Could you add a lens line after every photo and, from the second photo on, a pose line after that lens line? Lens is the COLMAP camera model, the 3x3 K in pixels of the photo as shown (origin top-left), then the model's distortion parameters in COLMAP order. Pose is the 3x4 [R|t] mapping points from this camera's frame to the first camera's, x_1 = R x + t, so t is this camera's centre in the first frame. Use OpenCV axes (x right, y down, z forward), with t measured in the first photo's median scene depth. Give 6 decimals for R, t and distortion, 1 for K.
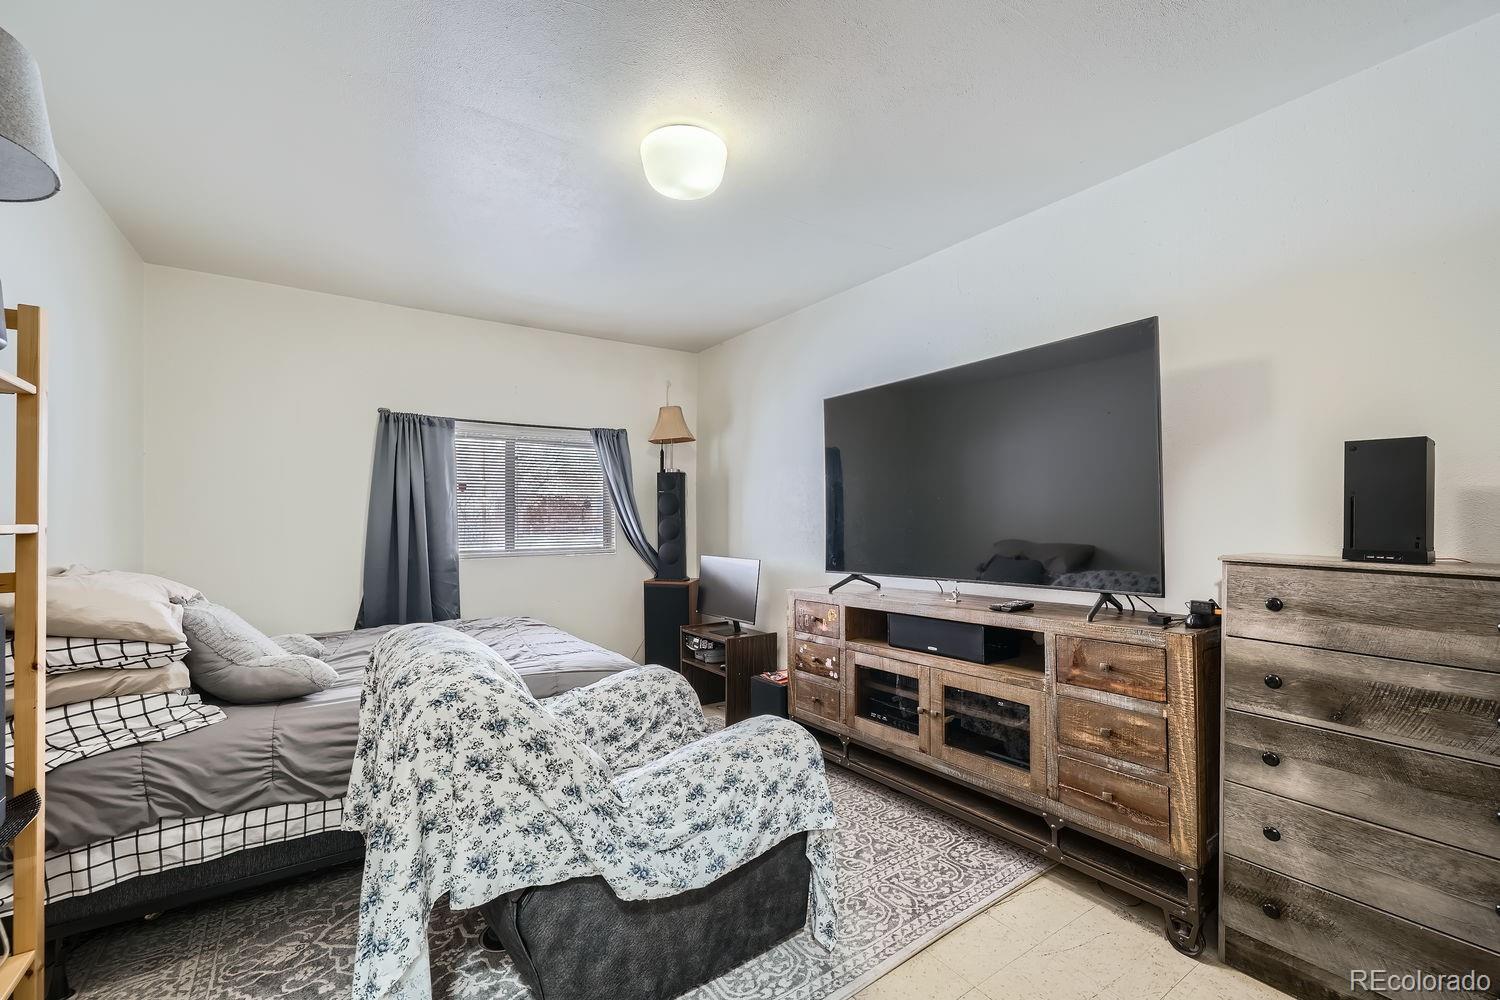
lens RADIAL K [[614.0, 0, 750.0], [0, 614.0, 500.0], [0, 0, 1]] dist [-0.028842, 0.000058]
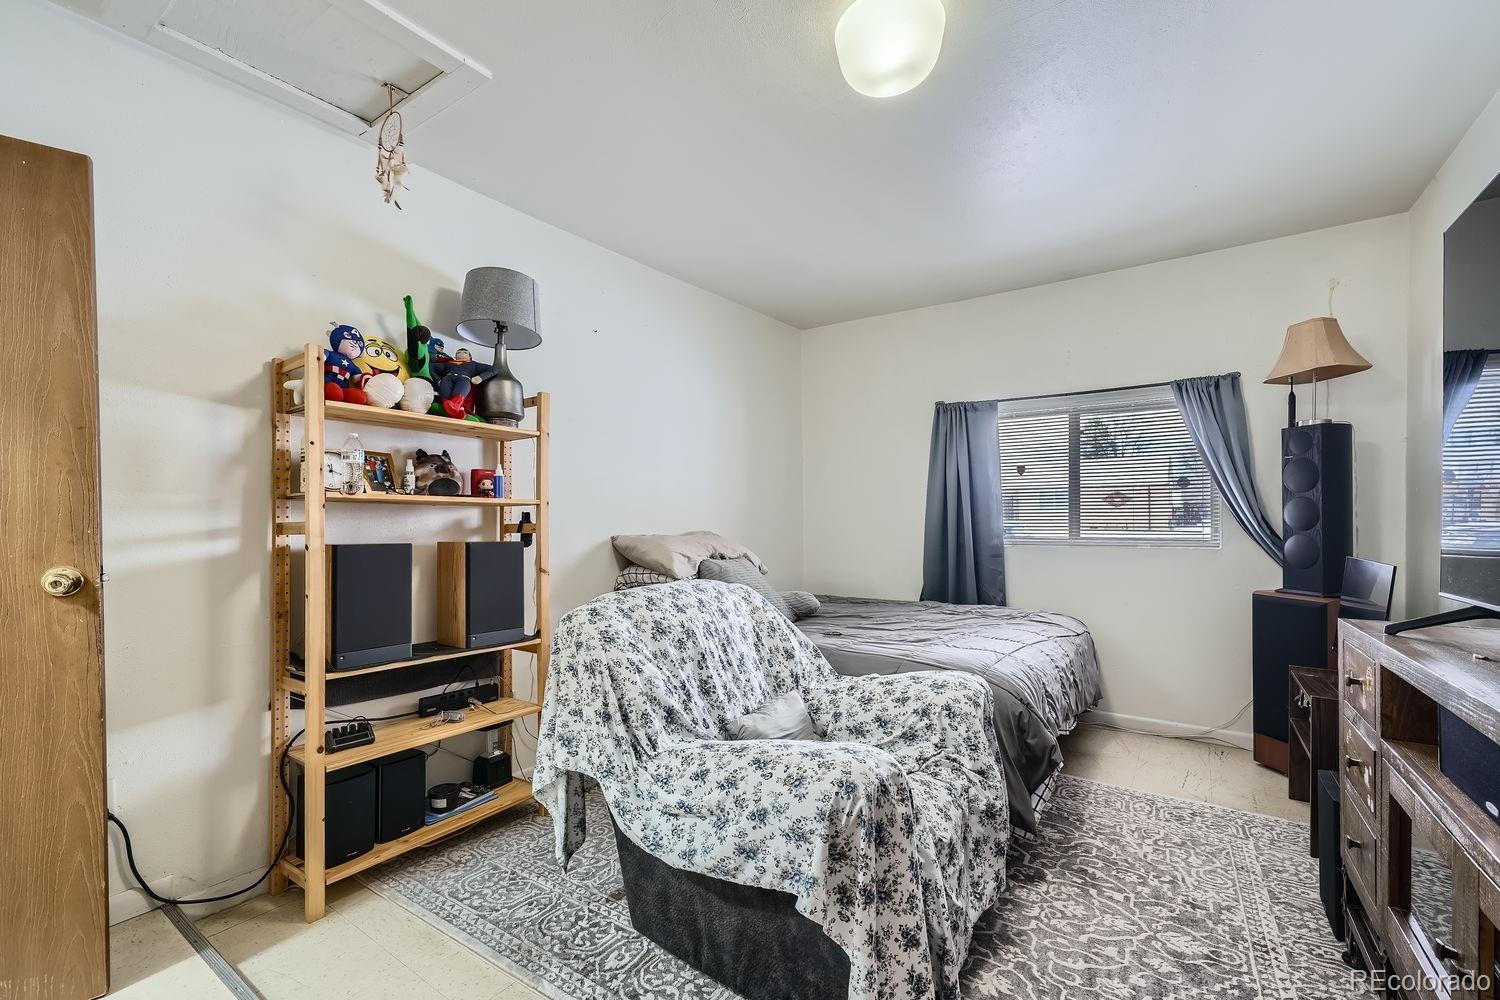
lens RADIAL K [[633.5, 0, 751.7], [0, 633.5, 515.7], [0, 0, 1]] dist [-0.055228, 0.000110]
pose [[0.345644, -0.004364, -0.938356, 0.335705], [0.032539, 0.999444, 0.007337, 0.032908], [0.937802, -0.033069, 0.345593, 0.304423]]
